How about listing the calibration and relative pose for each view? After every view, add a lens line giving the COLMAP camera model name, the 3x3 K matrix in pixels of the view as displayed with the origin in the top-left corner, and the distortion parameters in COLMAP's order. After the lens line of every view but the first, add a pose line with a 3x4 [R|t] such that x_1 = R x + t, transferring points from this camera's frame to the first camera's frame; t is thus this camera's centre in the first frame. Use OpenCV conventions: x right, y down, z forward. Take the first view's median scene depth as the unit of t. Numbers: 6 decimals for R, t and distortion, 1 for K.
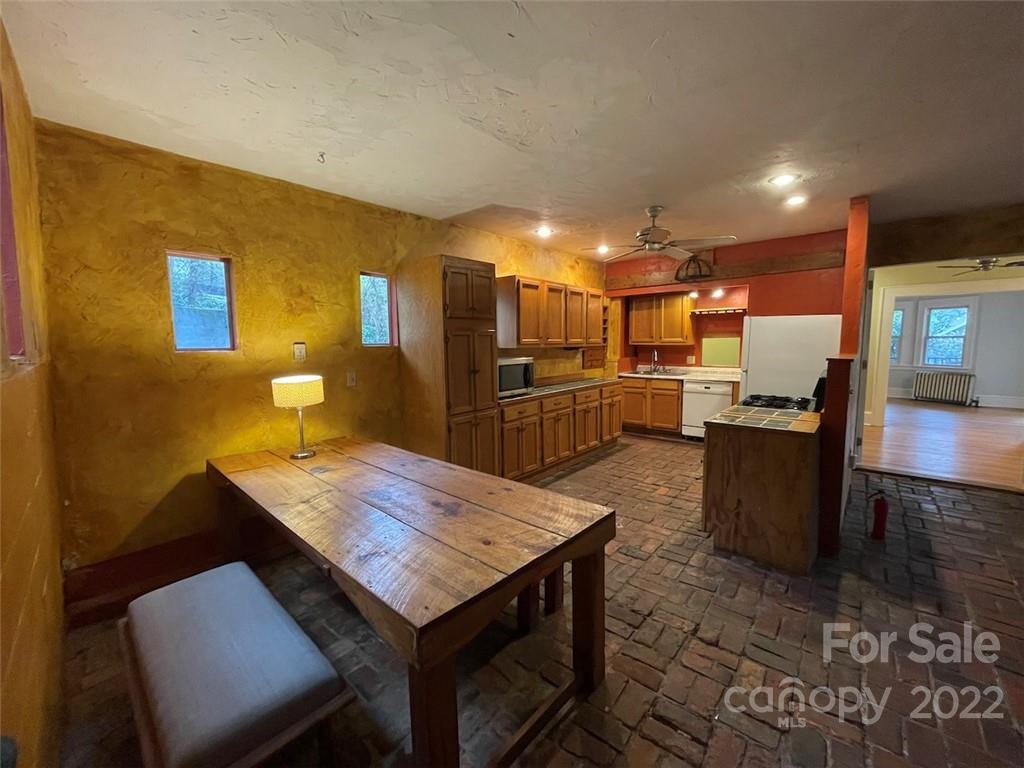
lens RADIAL K [[411.1, 0, 515.9], [0, 411.1, 383.4], [0, 0, 1]] dist [-0.001267, 0.000062]
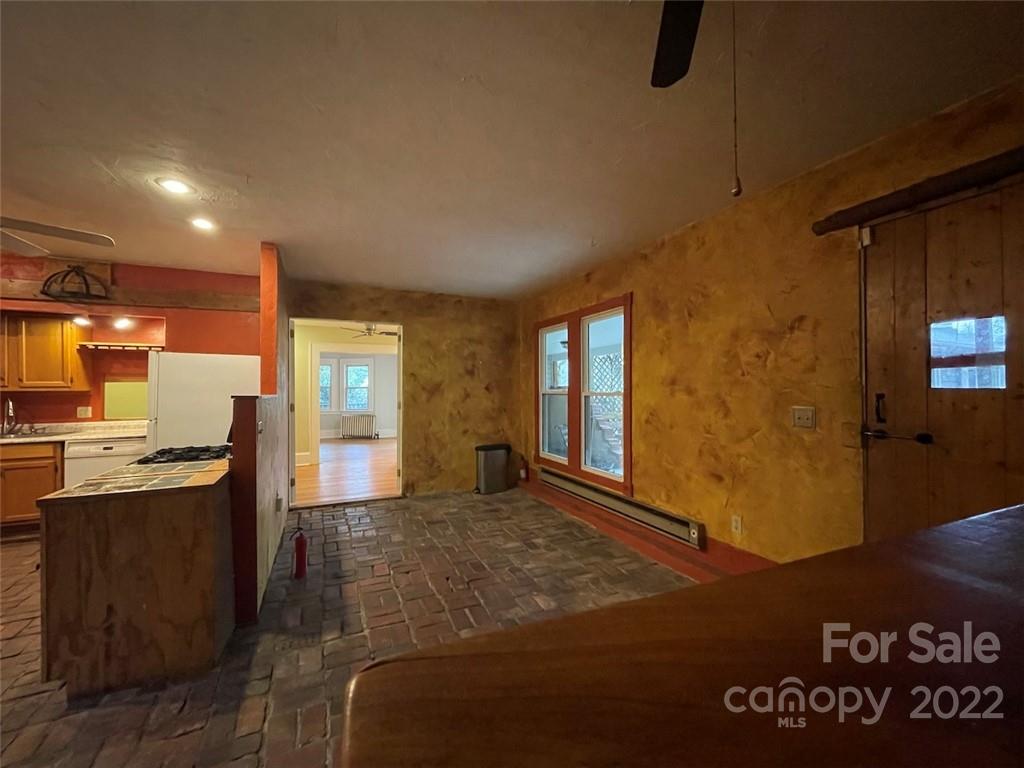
lens RADIAL K [[411.1, 0, 515.9], [0, 411.1, 383.4], [0, 0, 1]] dist [-0.001267, 0.000062]
pose [[0.398537, 0.023066, 0.916862, 0.133596], [0.094458, 0.993335, -0.066048, 0.020278], [-0.912275, 0.112927, 0.393702, 0.061940]]
